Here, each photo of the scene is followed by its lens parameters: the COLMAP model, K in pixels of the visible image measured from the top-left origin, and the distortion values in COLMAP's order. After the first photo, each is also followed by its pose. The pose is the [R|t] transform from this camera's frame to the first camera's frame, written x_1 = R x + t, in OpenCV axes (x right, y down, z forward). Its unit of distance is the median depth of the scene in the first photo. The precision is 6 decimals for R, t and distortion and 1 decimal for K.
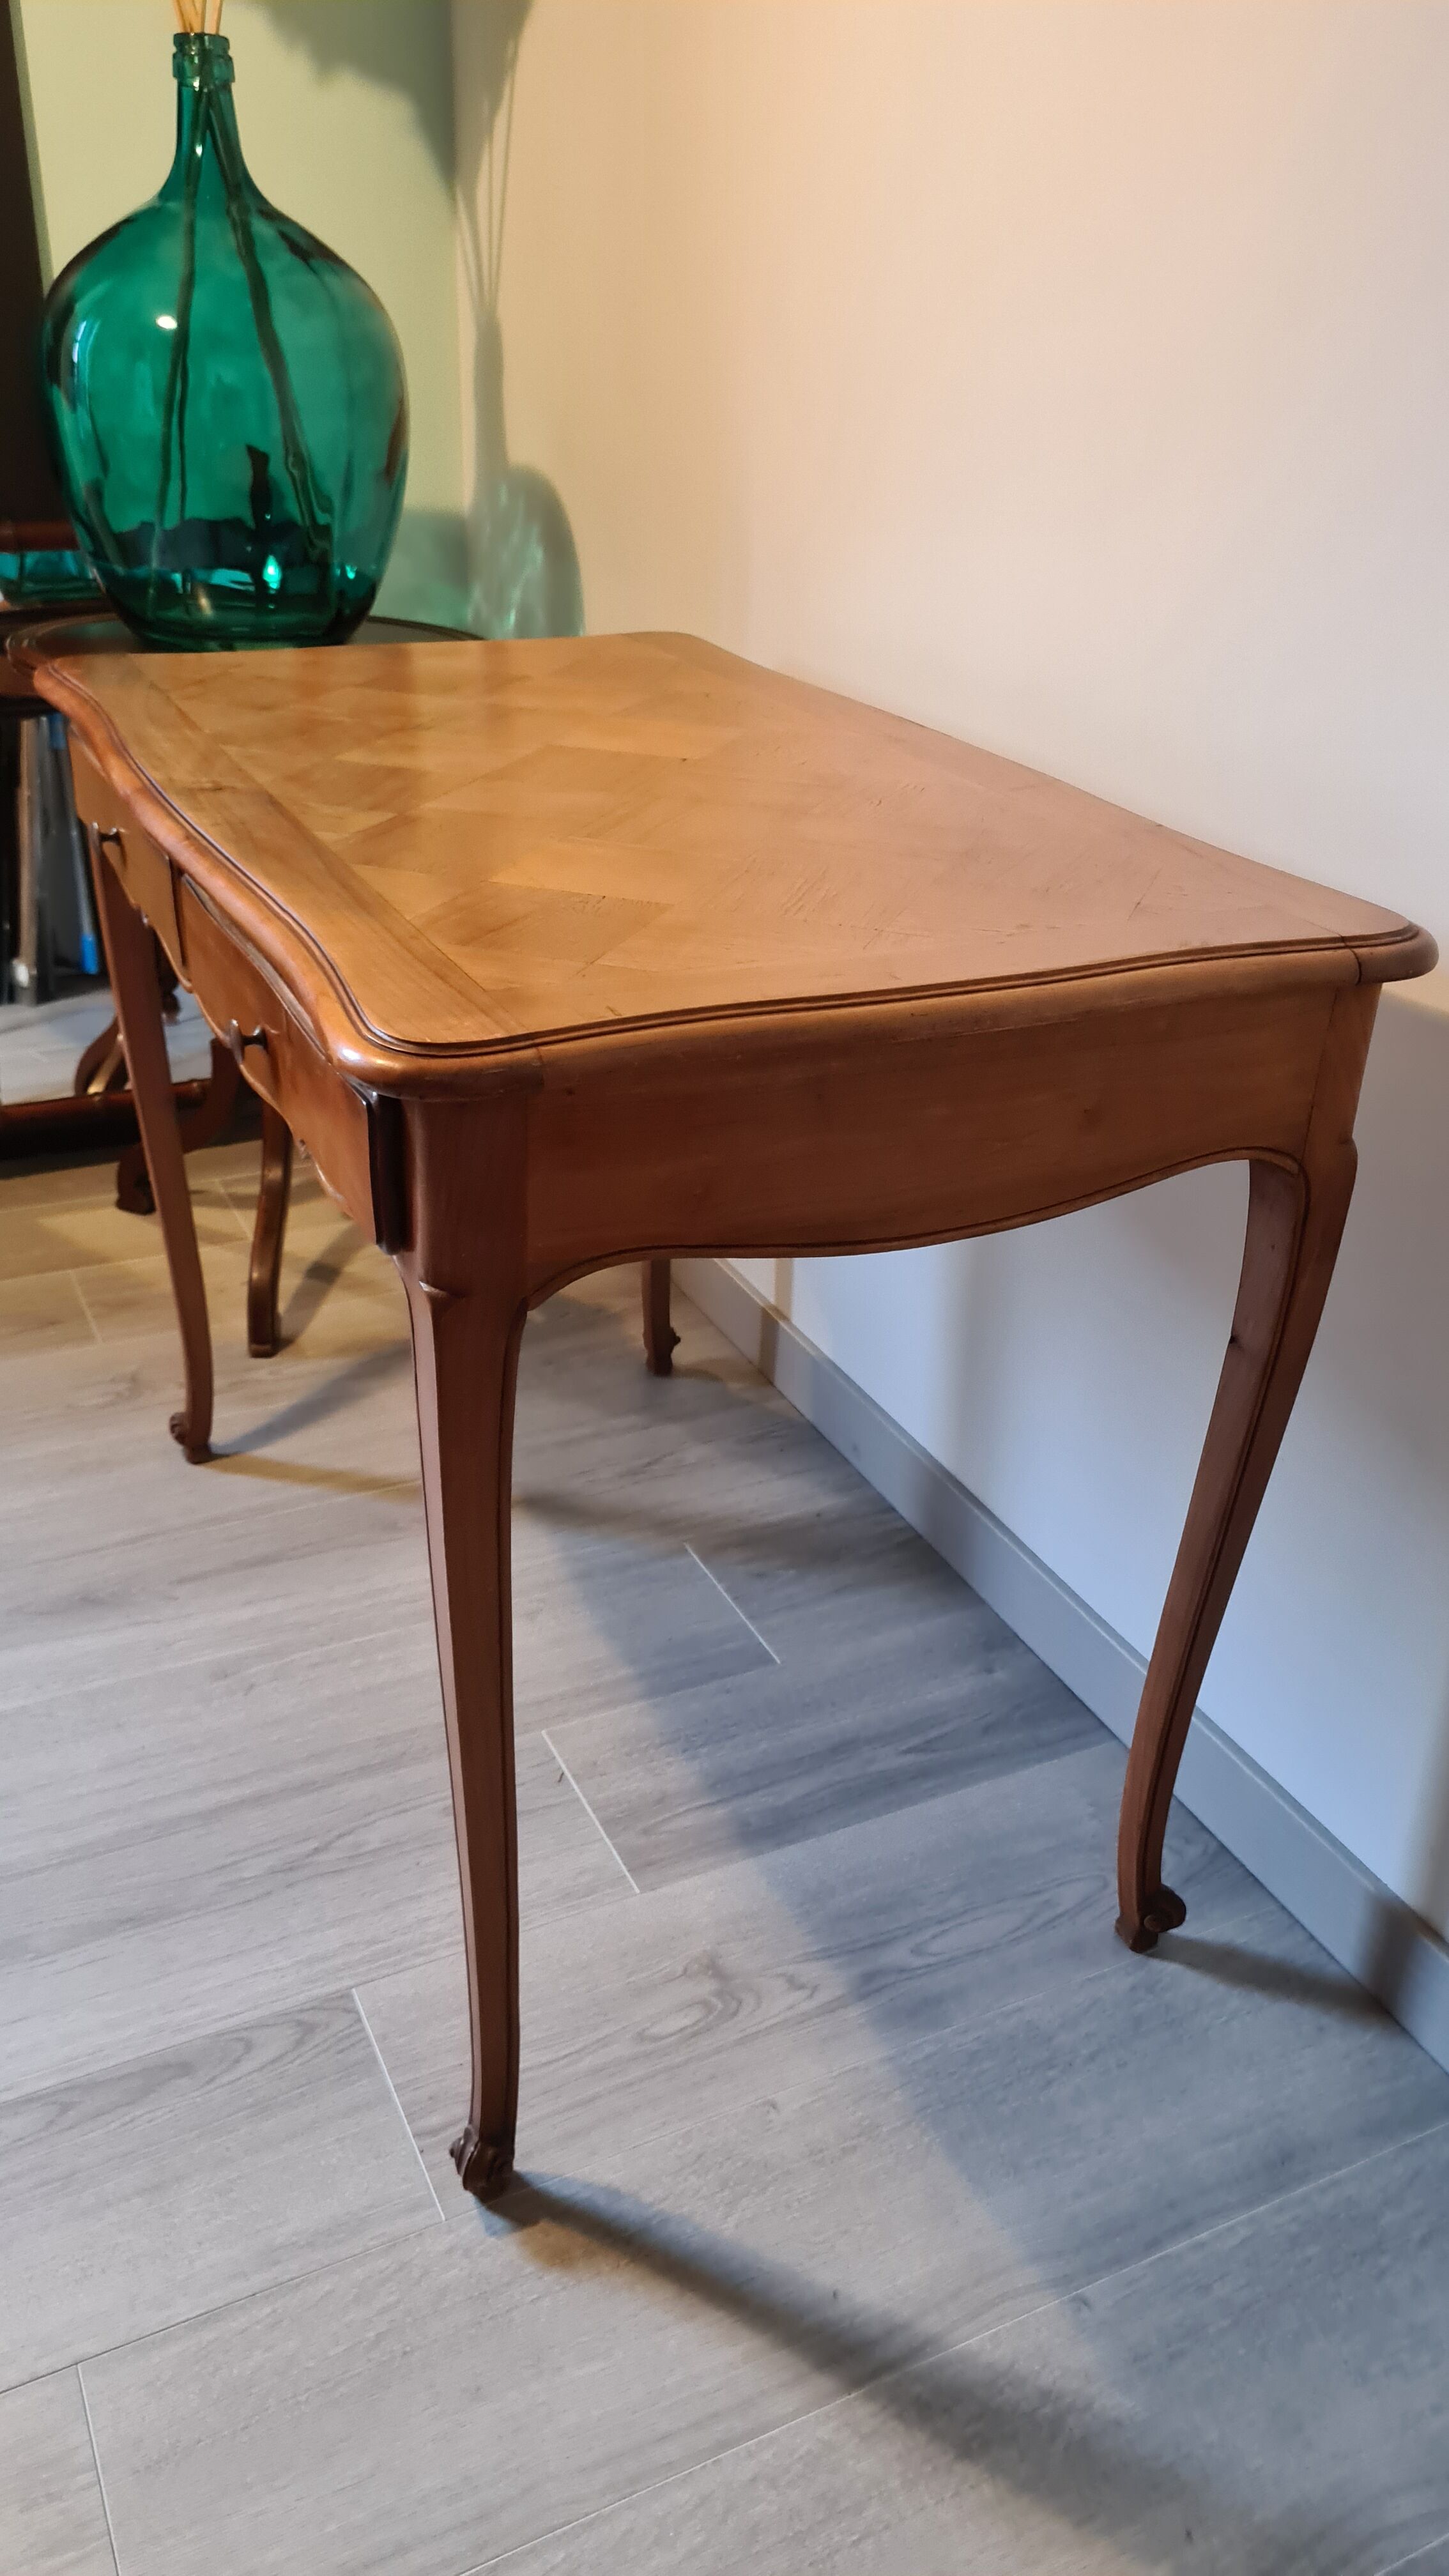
lens RADIAL K [[1949.1, 0, 695.9], [0, 1949.1, 1293.6], [0, 0, 1]] dist [0.061016, -0.055975]
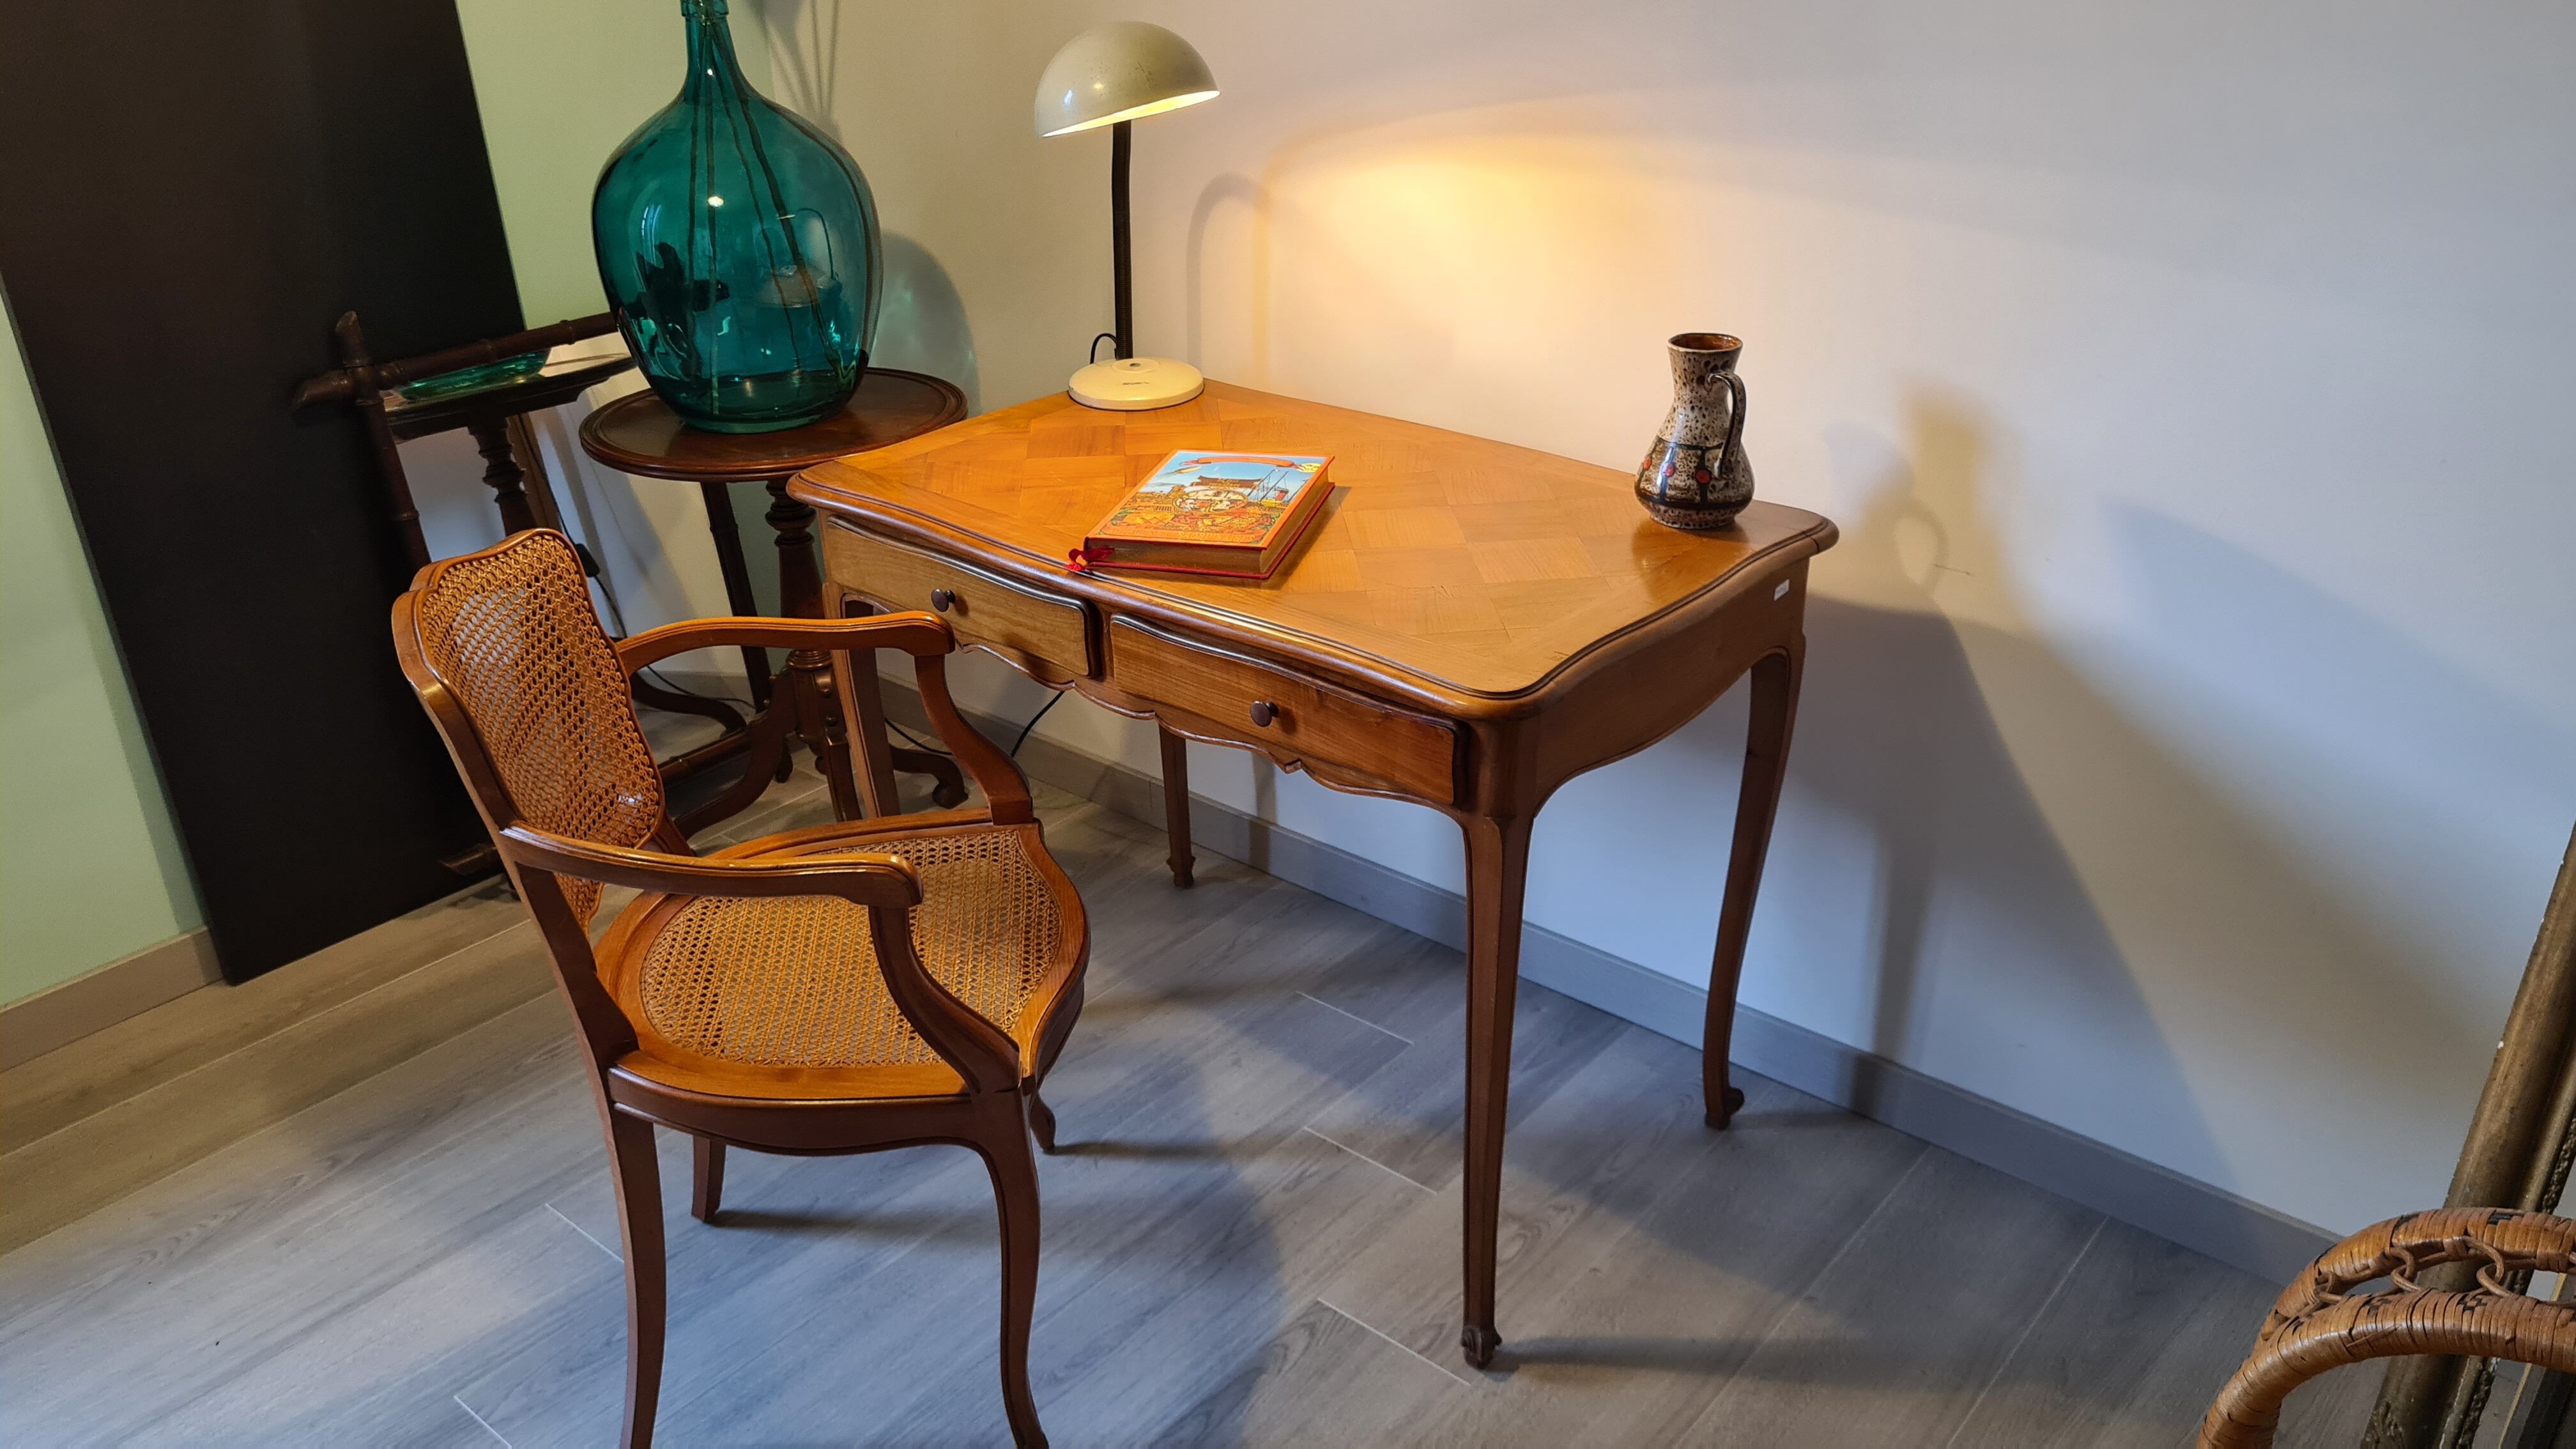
lens RADIAL K [[1949.1, 0, 1265.3], [0, 1949.1, 745.8], [0, 0, 1]] dist [0.061016, -0.055975]
pose [[0.911197, -0.227643, 0.343364, -0.659476], [0.235100, 0.971758, 0.020359, -0.110109], [-0.338301, 0.062174, 0.938982, -0.465120]]
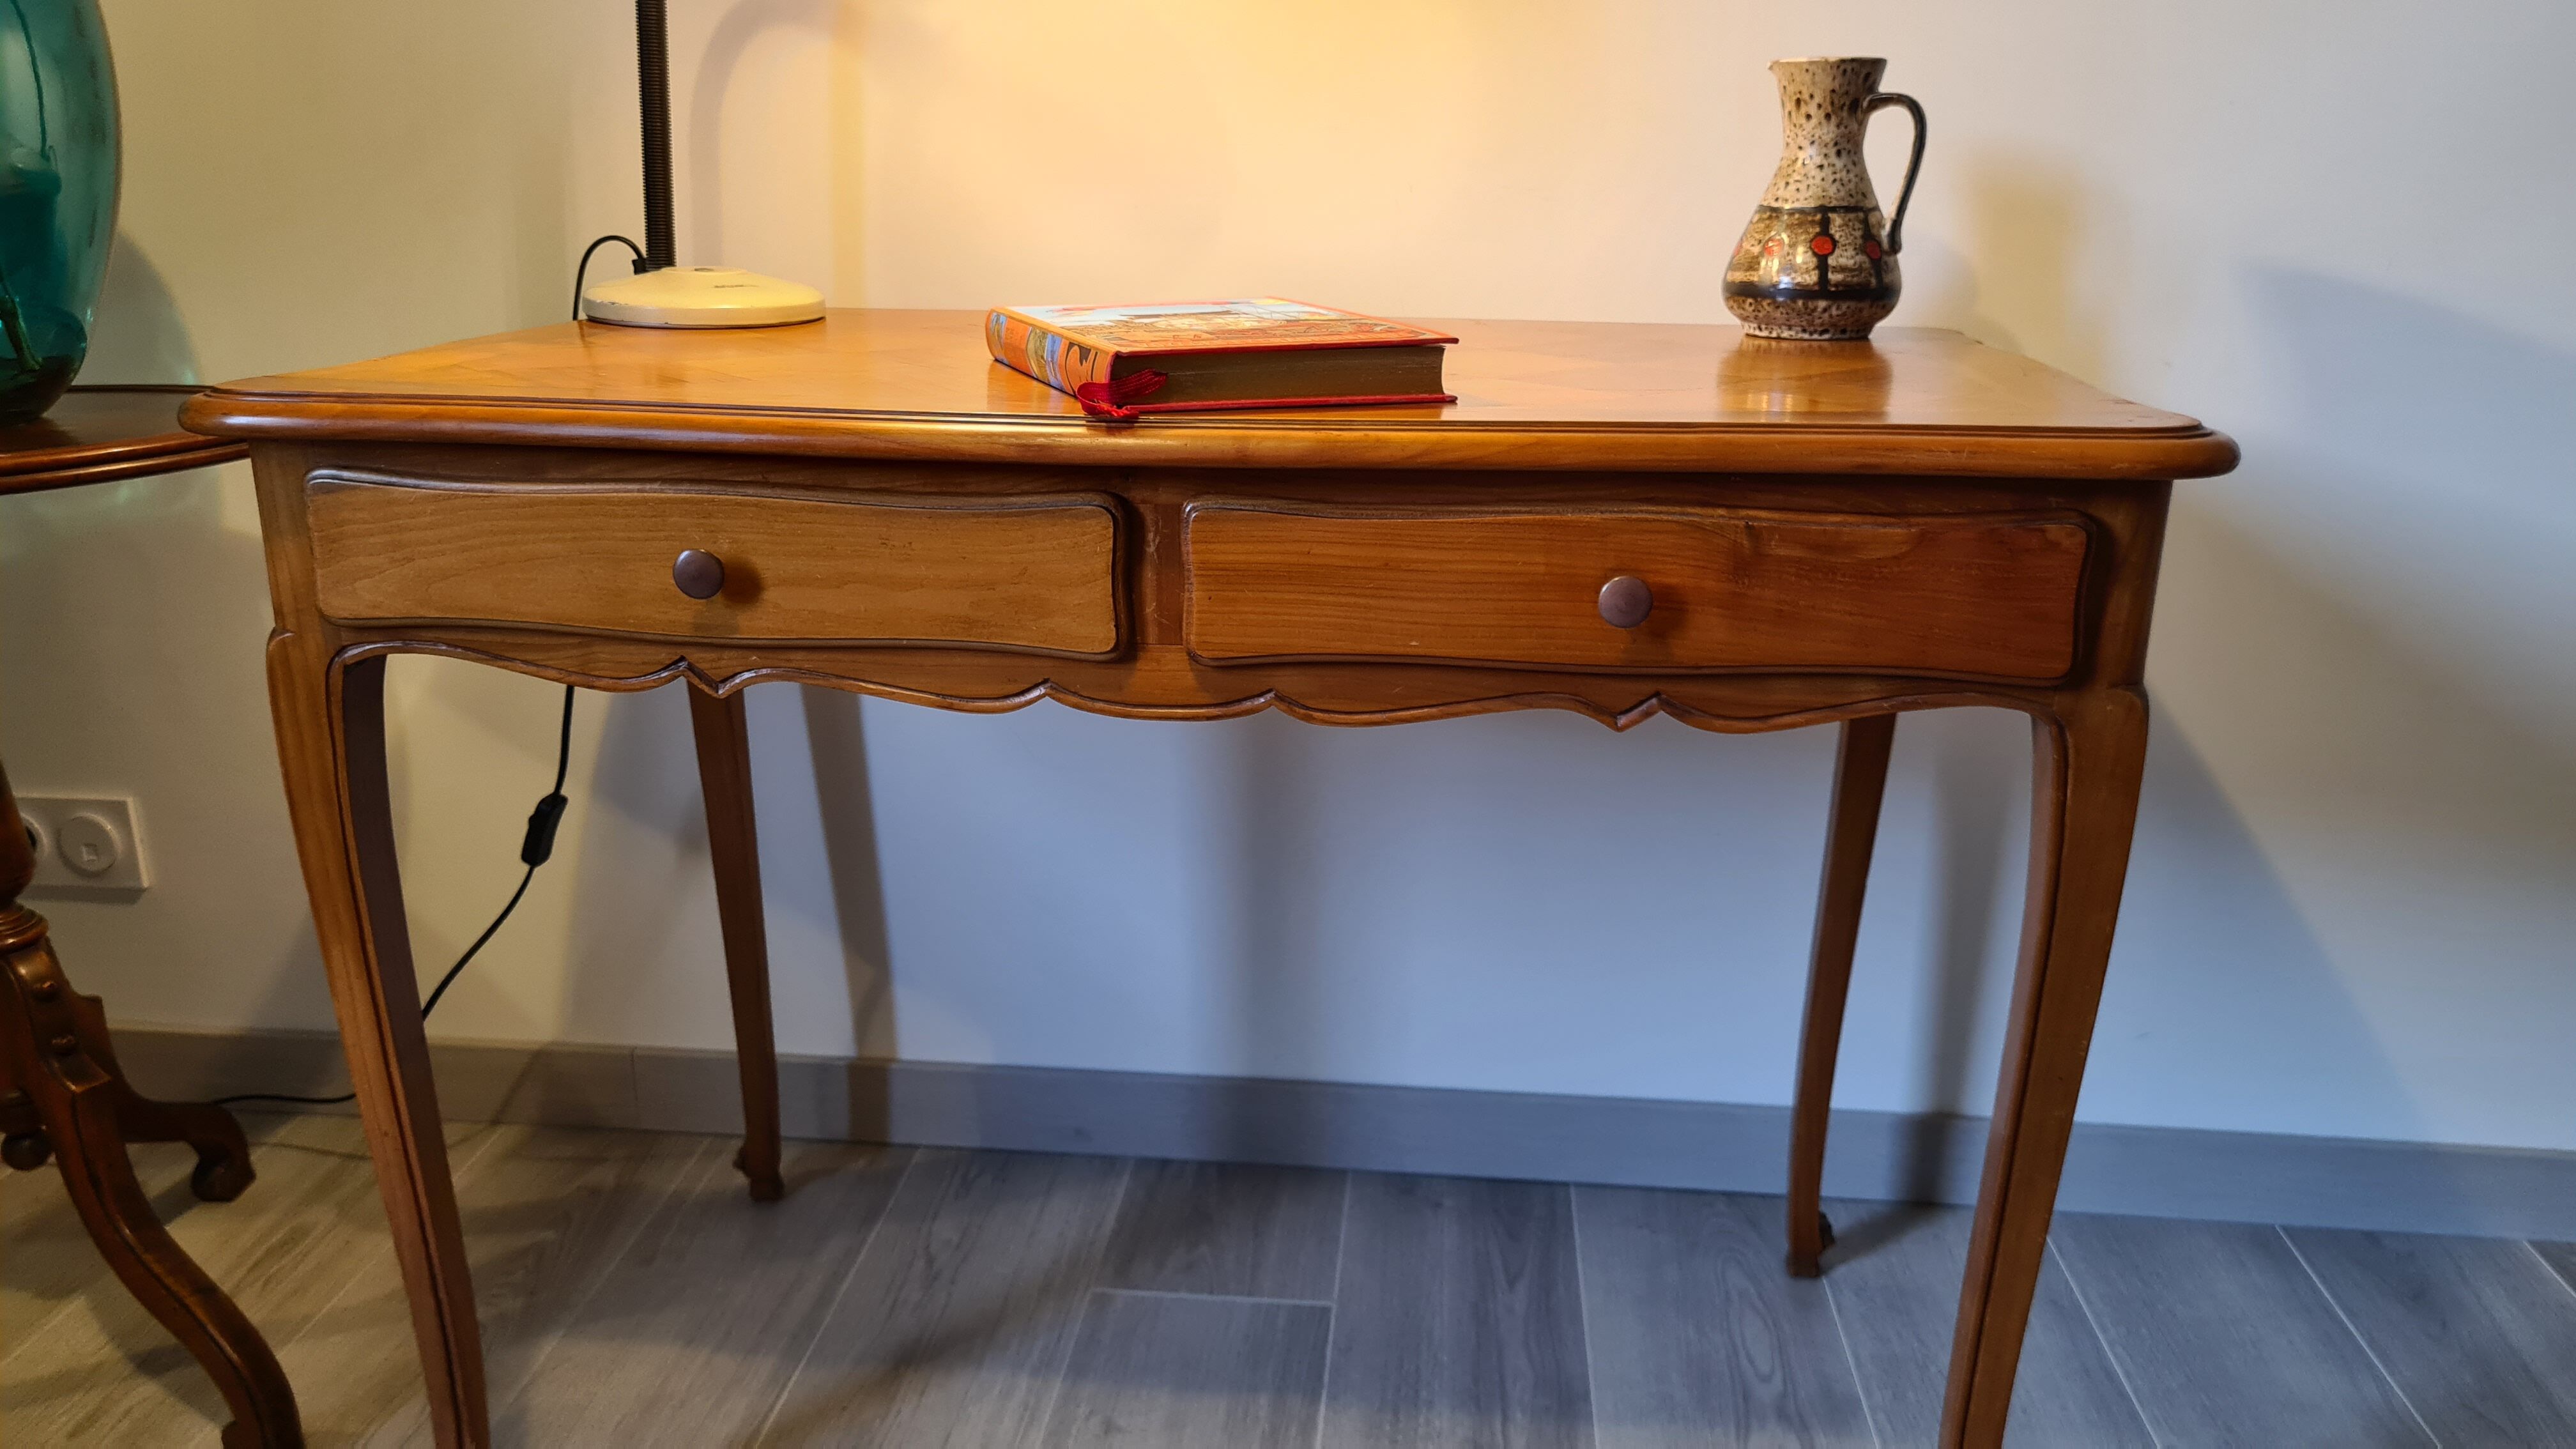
lens RADIAL K [[1962.3, 0, 1265.4], [0, 1962.3, 724.3], [0, 0, 1]] dist [0.056789, -0.051867]
pose [[0.515852, -0.267195, 0.813943, -0.843075], [0.403365, 0.913962, 0.044388, -0.148212], [-0.755773, 0.305419, 0.579246, 0.513646]]
